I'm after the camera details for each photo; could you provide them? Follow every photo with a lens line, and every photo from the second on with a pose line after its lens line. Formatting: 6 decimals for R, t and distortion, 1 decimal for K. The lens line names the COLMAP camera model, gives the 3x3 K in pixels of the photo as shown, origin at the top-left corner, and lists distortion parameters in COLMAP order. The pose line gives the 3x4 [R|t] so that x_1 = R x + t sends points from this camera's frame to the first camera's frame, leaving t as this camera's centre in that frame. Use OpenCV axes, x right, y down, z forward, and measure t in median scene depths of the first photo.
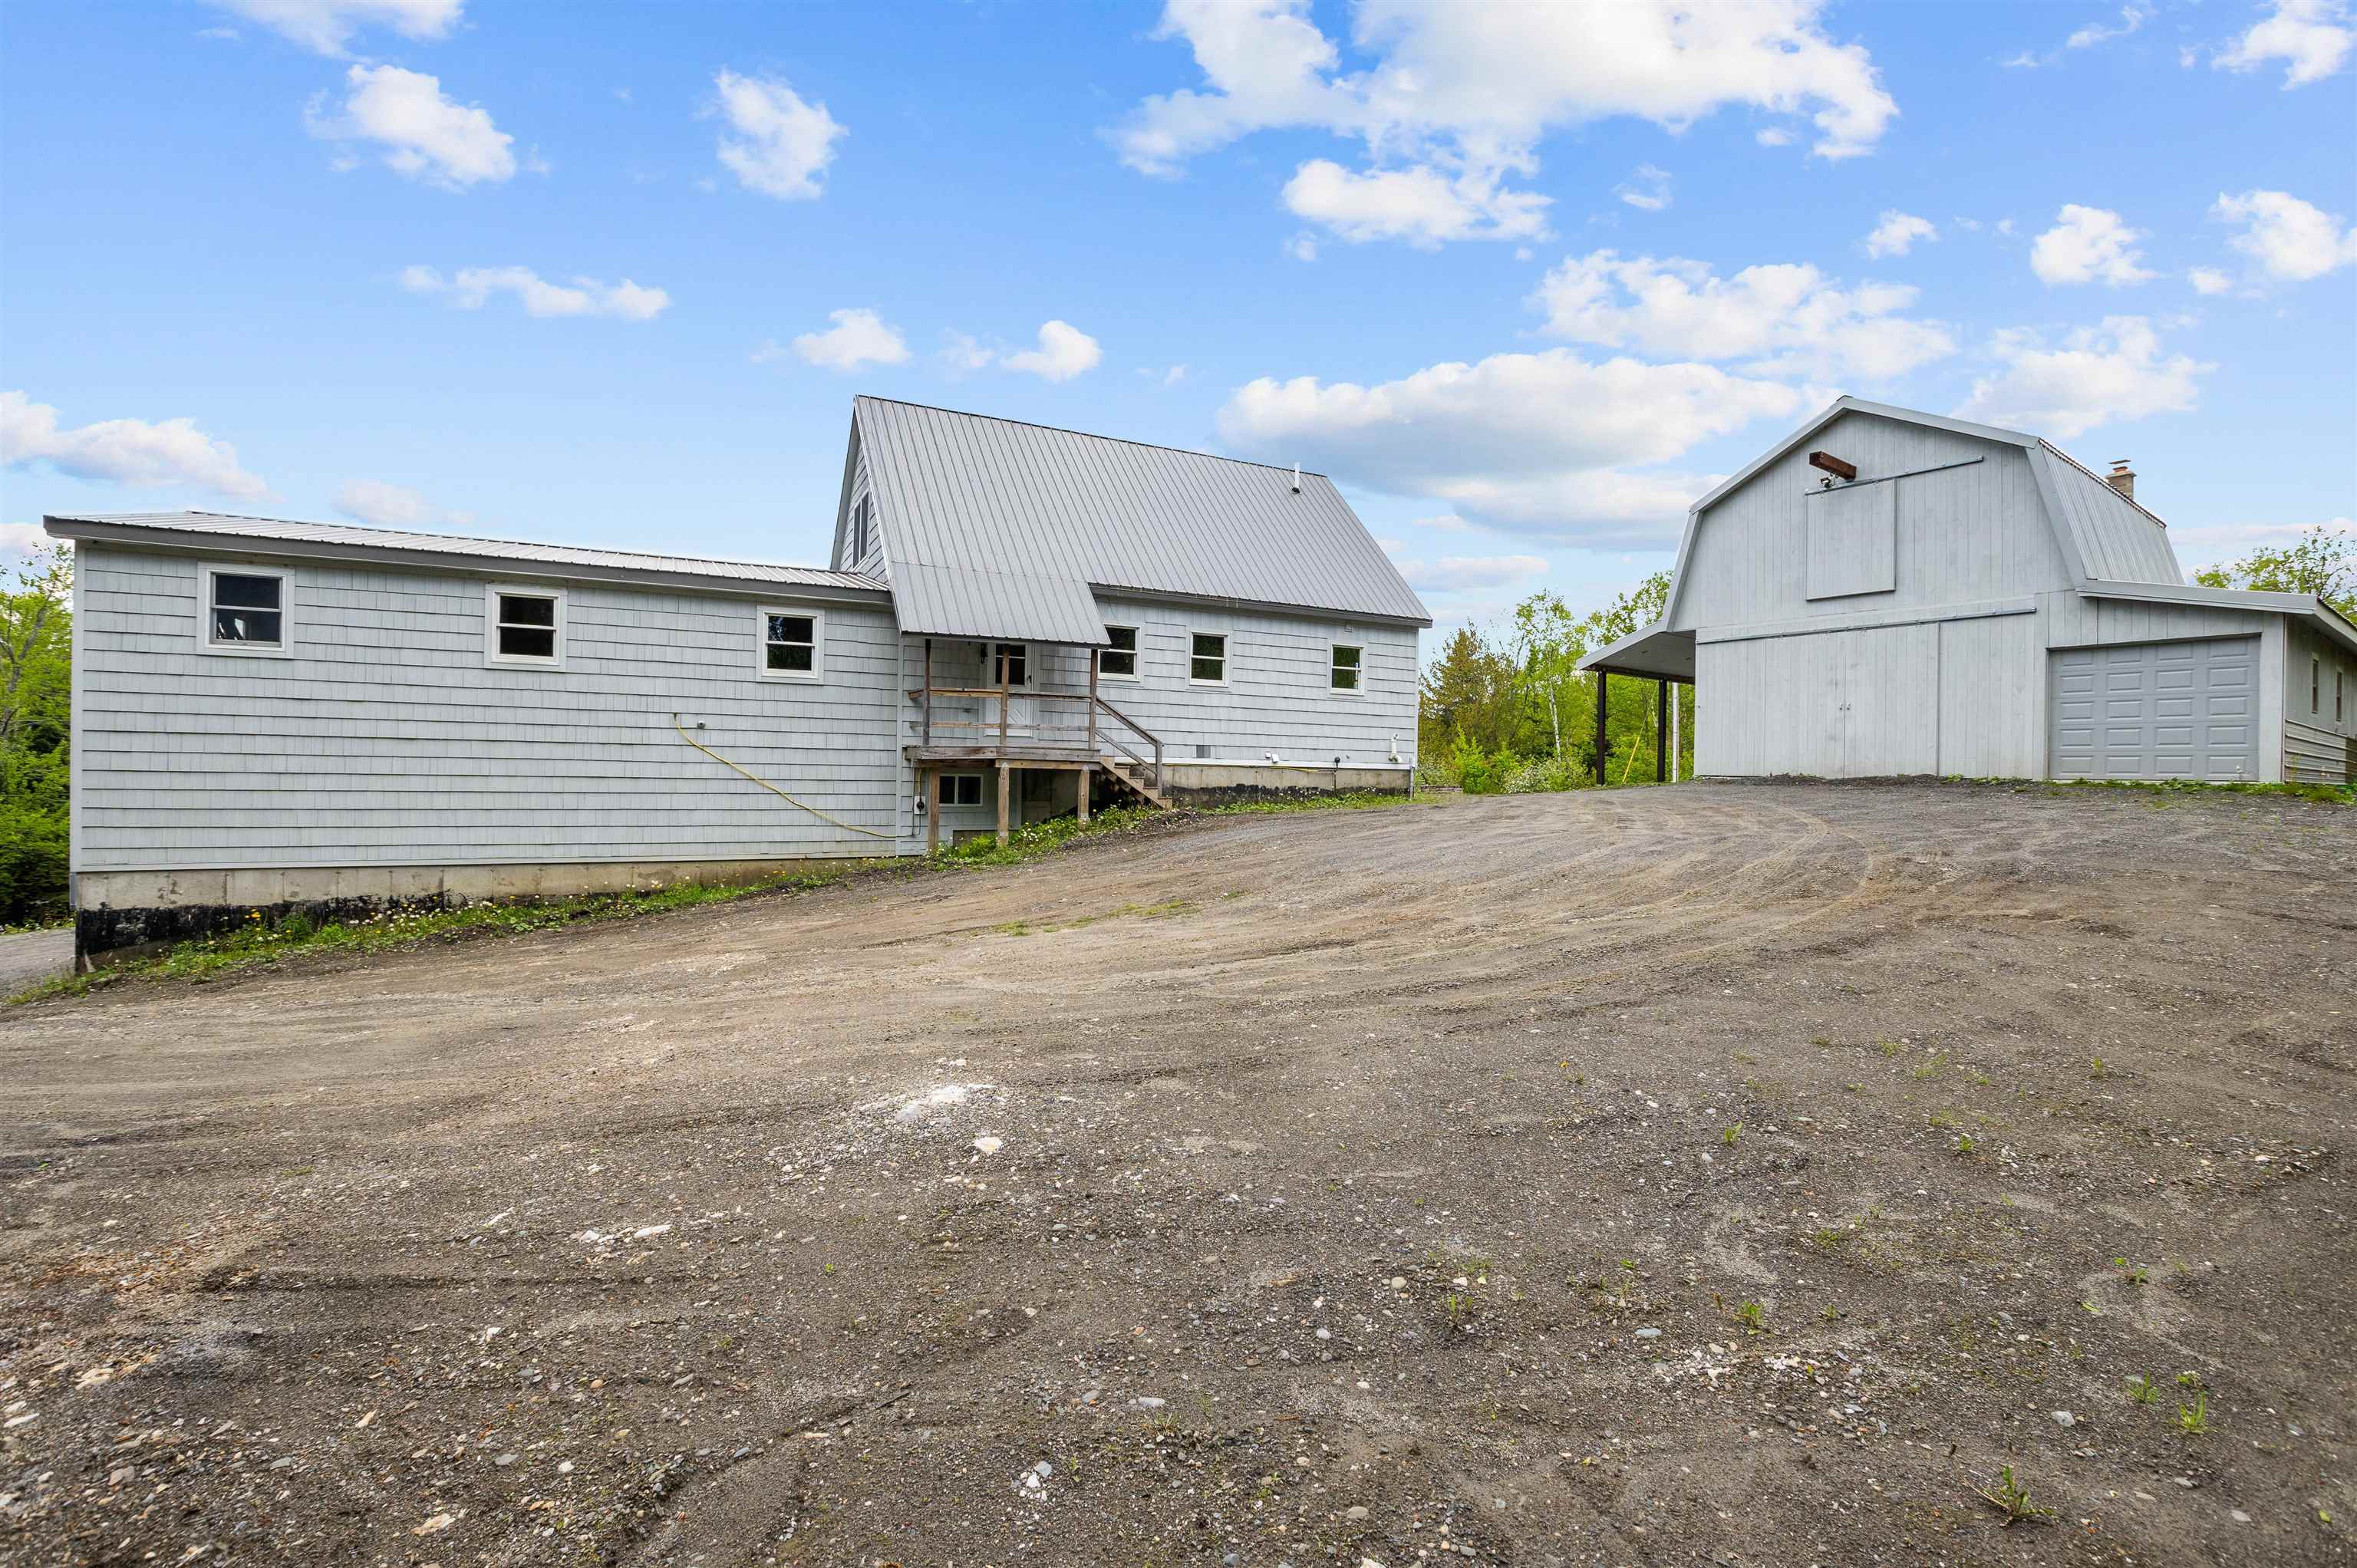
lens RADIAL K [[1041.7, 0, 1180.3], [0, 1041.7, 779.2], [0, 0, 1]] dist [-0.036143, 0.006430]
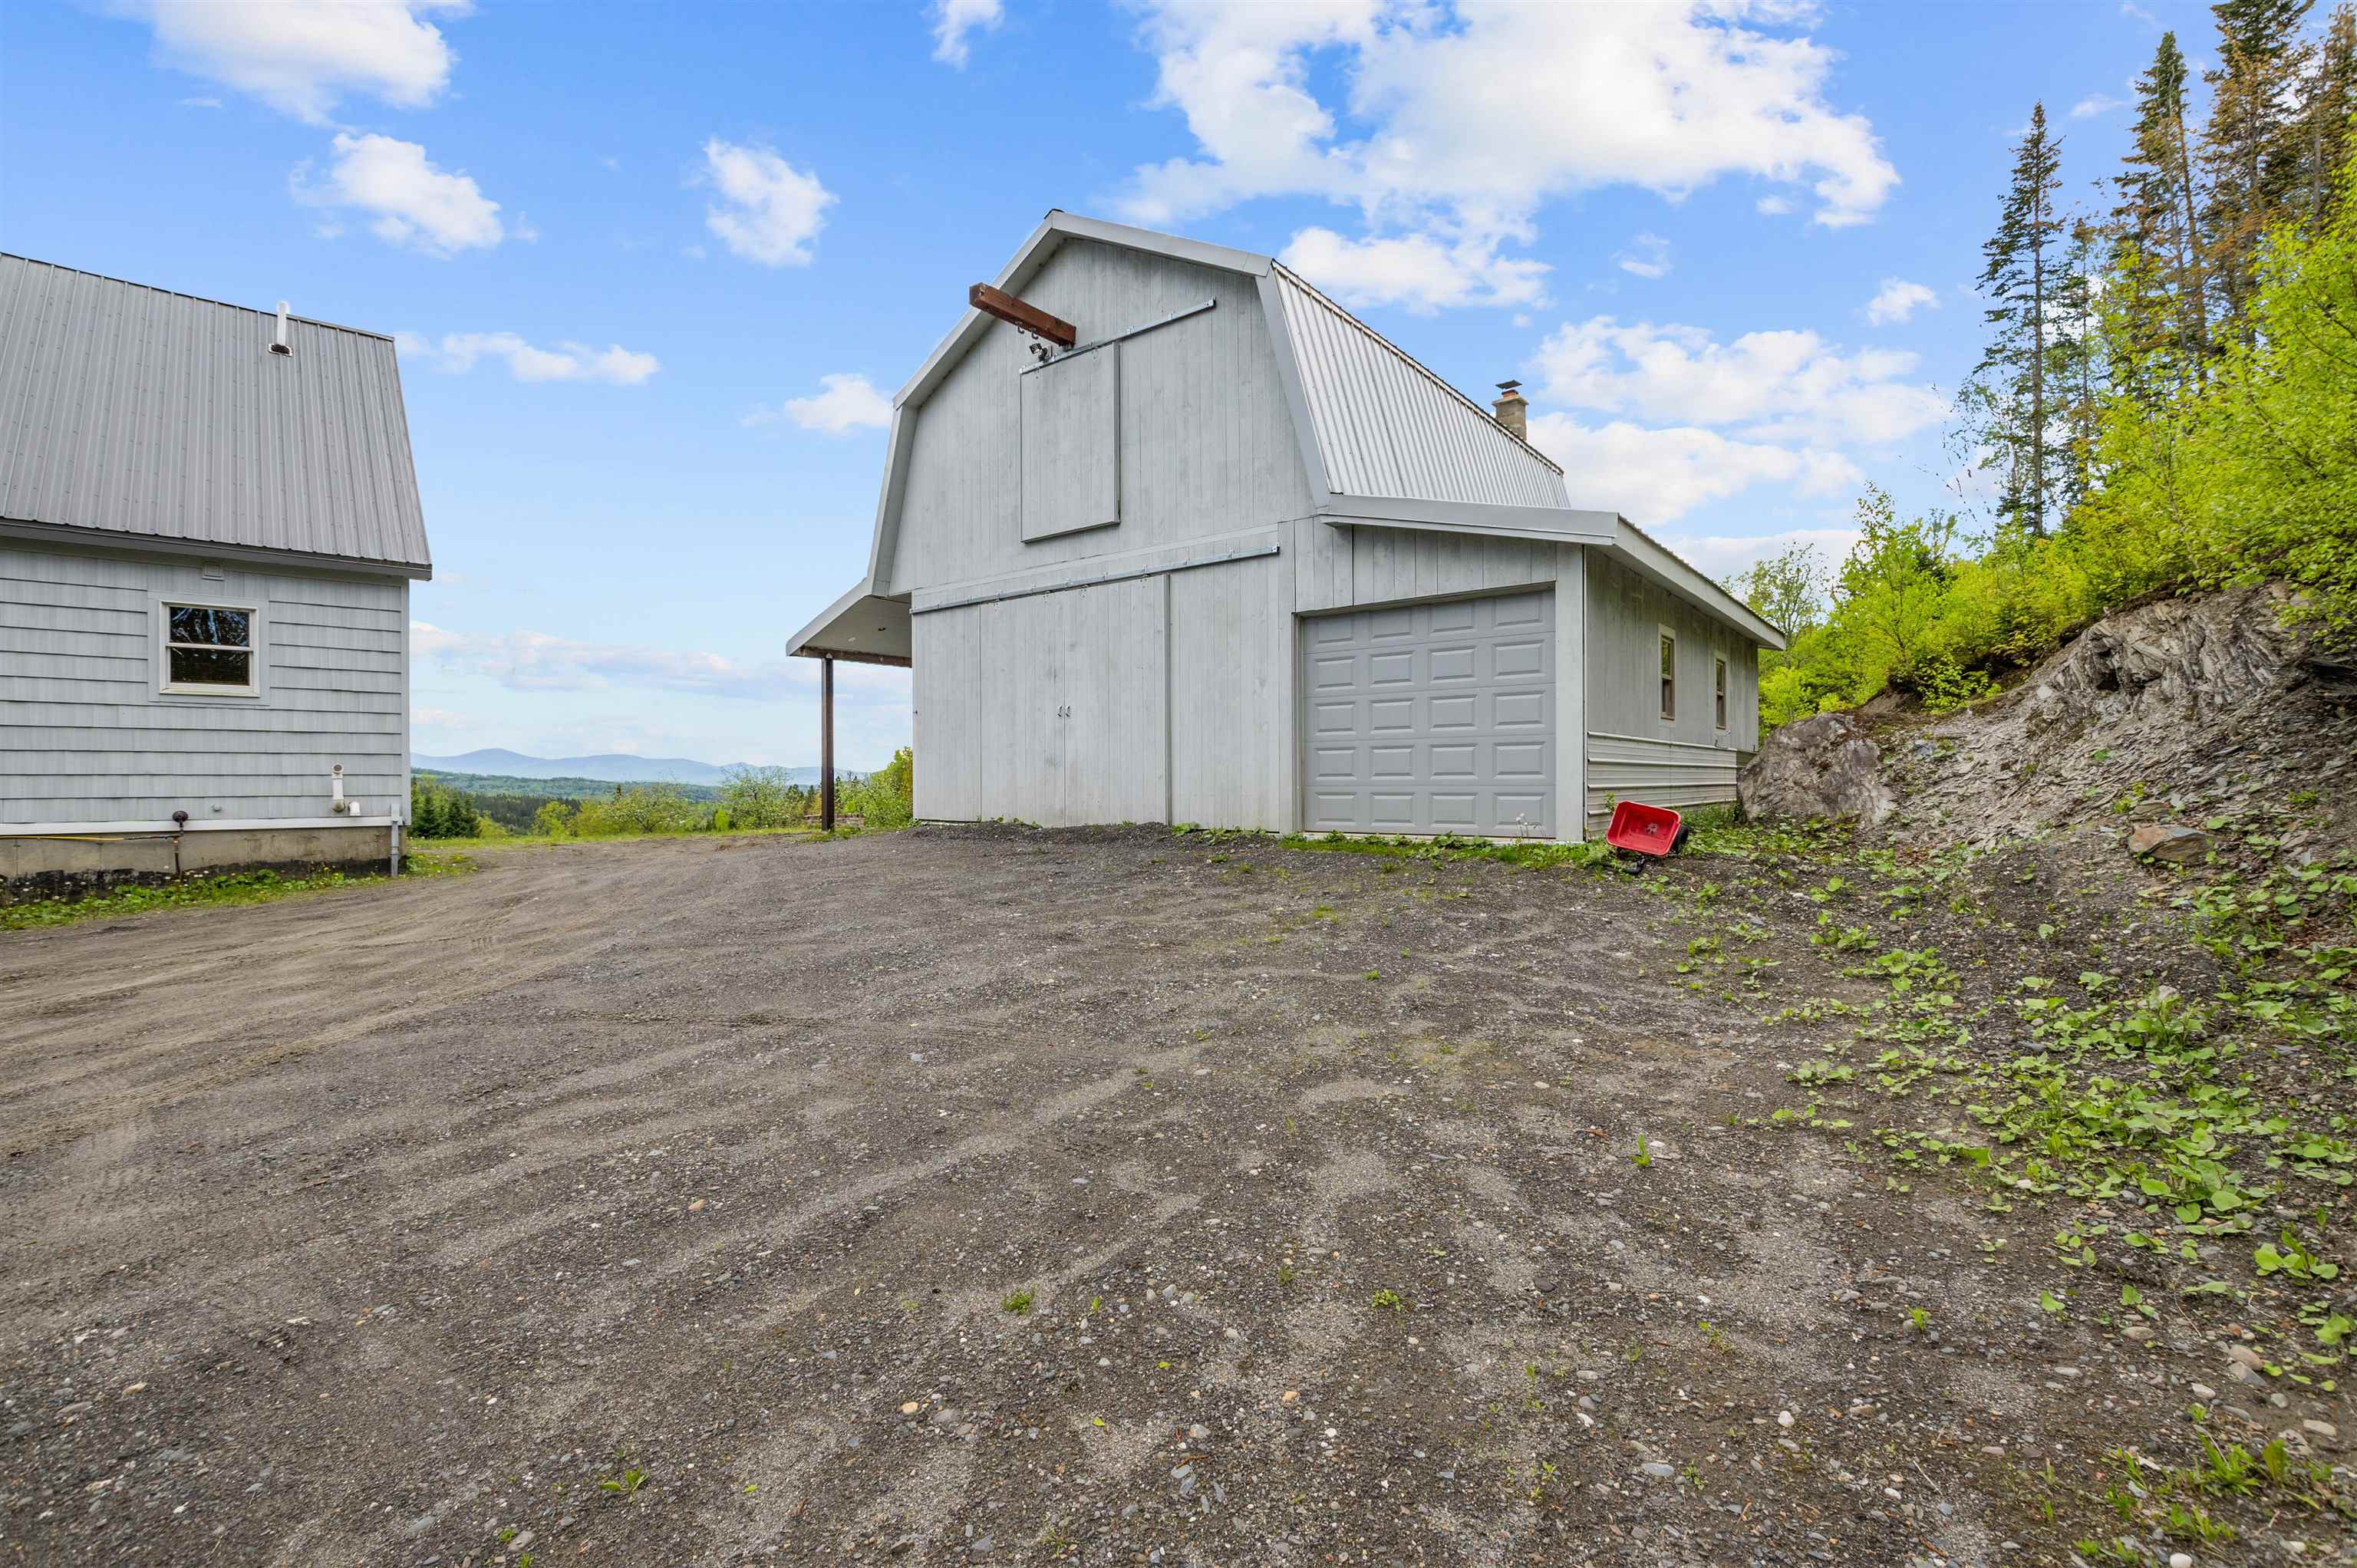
lens RADIAL K [[1040.0, 0, 1184.7], [0, 1040.0, 792.1], [0, 0, 1]] dist [-0.033649, 0.004784]
pose [[0.959197, -0.024557, 0.281669, 0.531506], [0.021982, 0.999683, 0.012297, -0.027759], [-0.281881, -0.005604, 0.959433, 0.370453]]
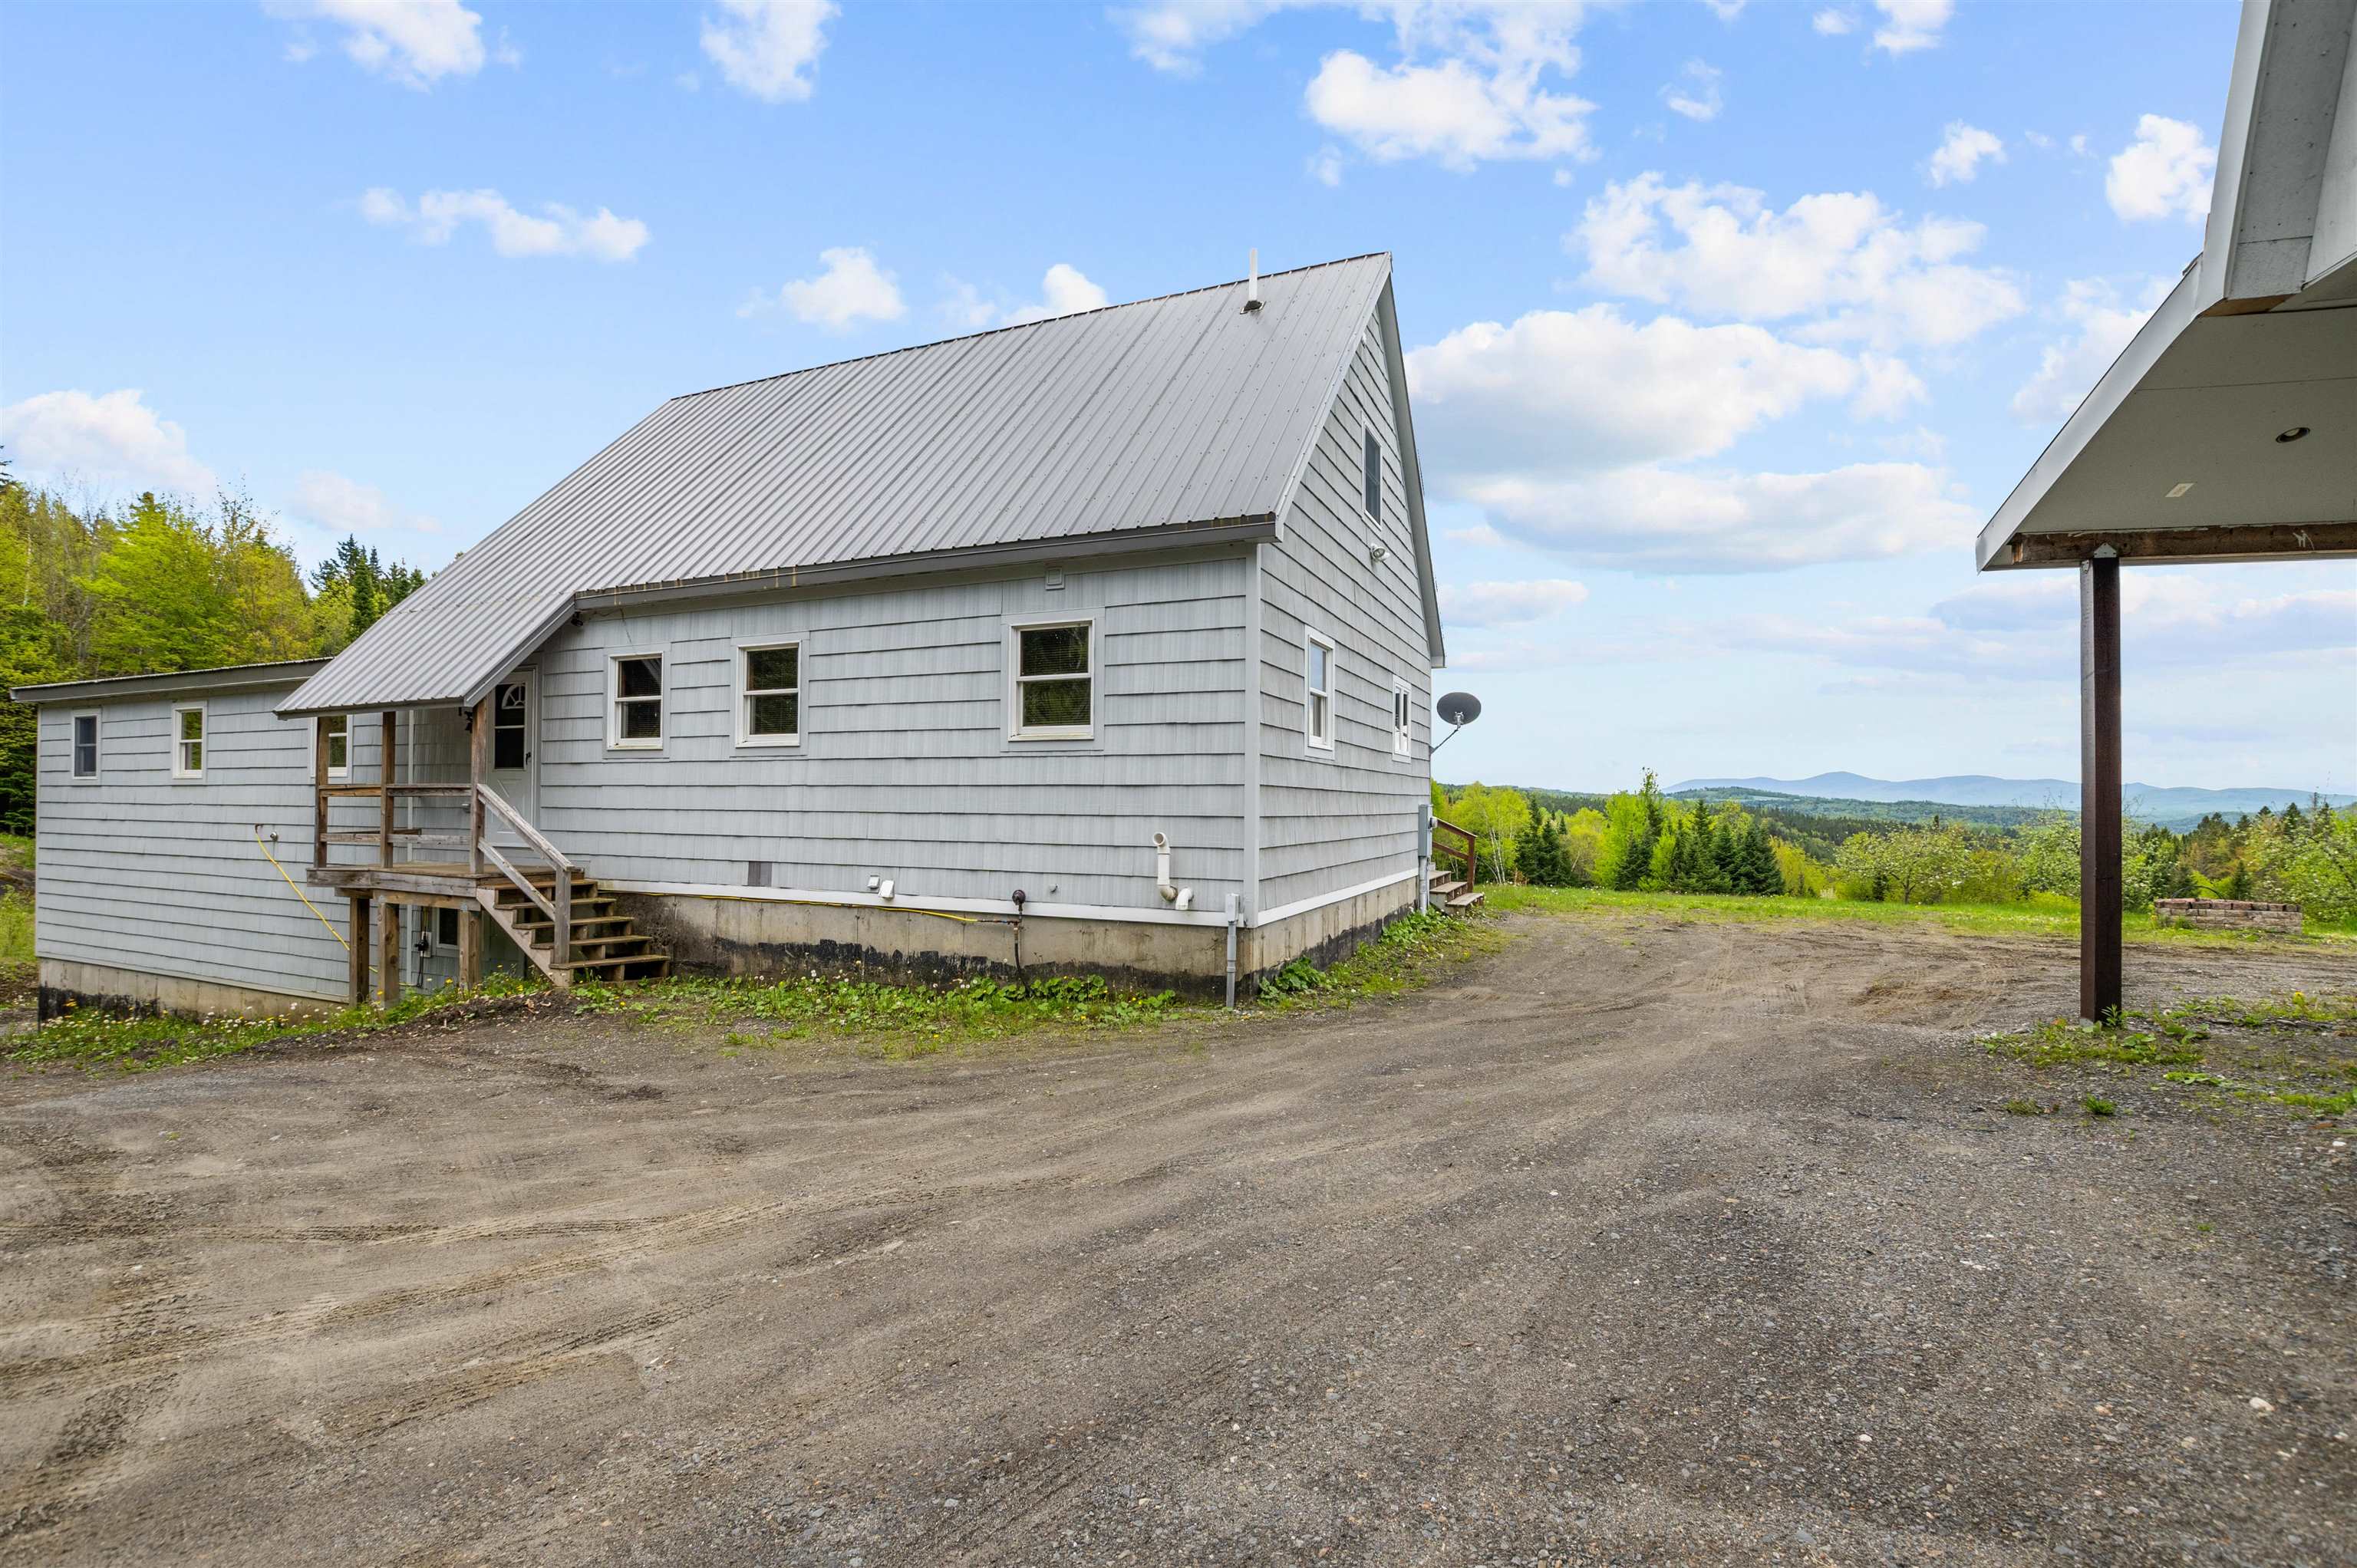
lens RADIAL K [[1040.0, 0, 1184.7], [0, 1040.0, 792.1], [0, 0, 1]] dist [-0.033649, 0.004784]
pose [[0.642831, -0.021476, -0.765707, 0.547088], [0.002248, 0.999655, -0.026151, -0.052823], [0.766005, 0.015089, 0.642658, 0.823590]]
